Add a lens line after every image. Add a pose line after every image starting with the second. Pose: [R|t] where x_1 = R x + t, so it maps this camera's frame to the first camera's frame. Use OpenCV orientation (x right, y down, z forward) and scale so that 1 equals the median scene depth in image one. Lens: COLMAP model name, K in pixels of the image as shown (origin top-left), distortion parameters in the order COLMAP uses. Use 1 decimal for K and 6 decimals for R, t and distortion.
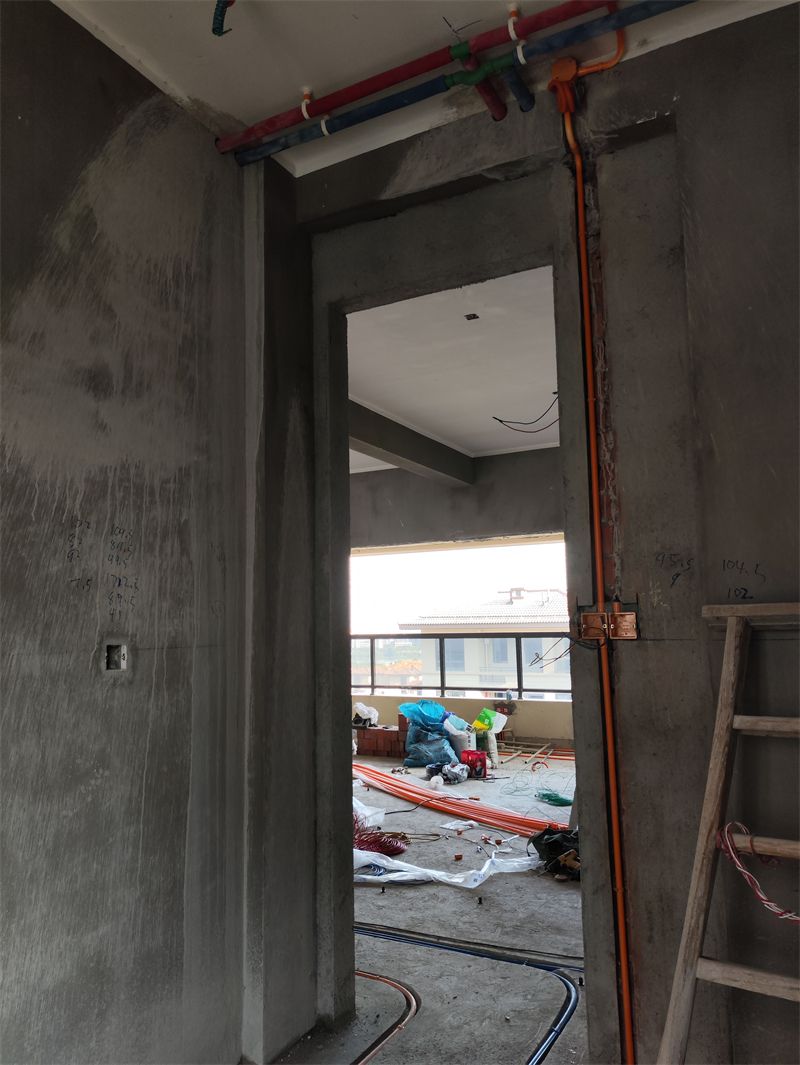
lens RADIAL K [[800.9, 0, 401.8], [0, 800.9, 547.7], [0, 0, 1]] dist [0.003890, -0.005033]
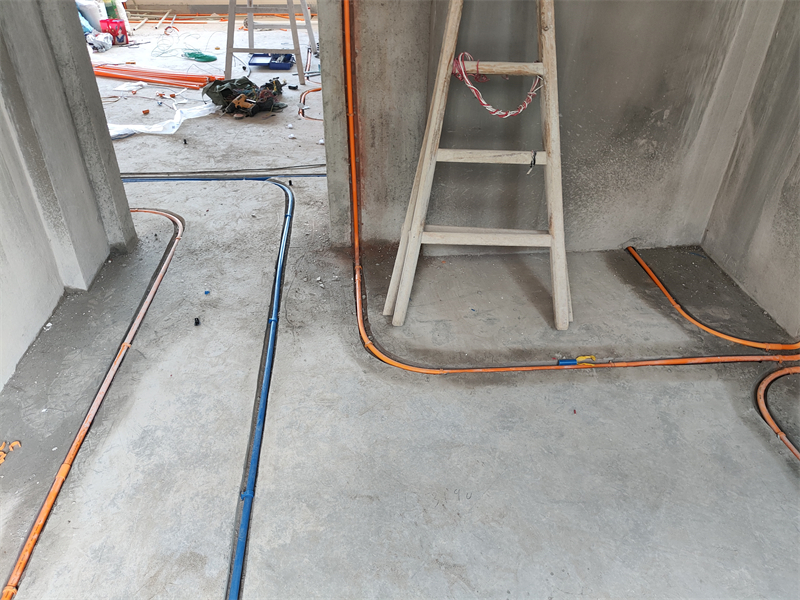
lens RADIAL K [[587.5, 0, 398.6], [0, 587.5, 297.1], [0, 0, 1]] dist [0.023640, -0.046657]
pose [[0.835303, -0.280296, 0.472973, -0.146700], [-0.086835, 0.782221, 0.616920, 0.029958], [-0.542890, -0.556386, 0.629051, 0.101655]]
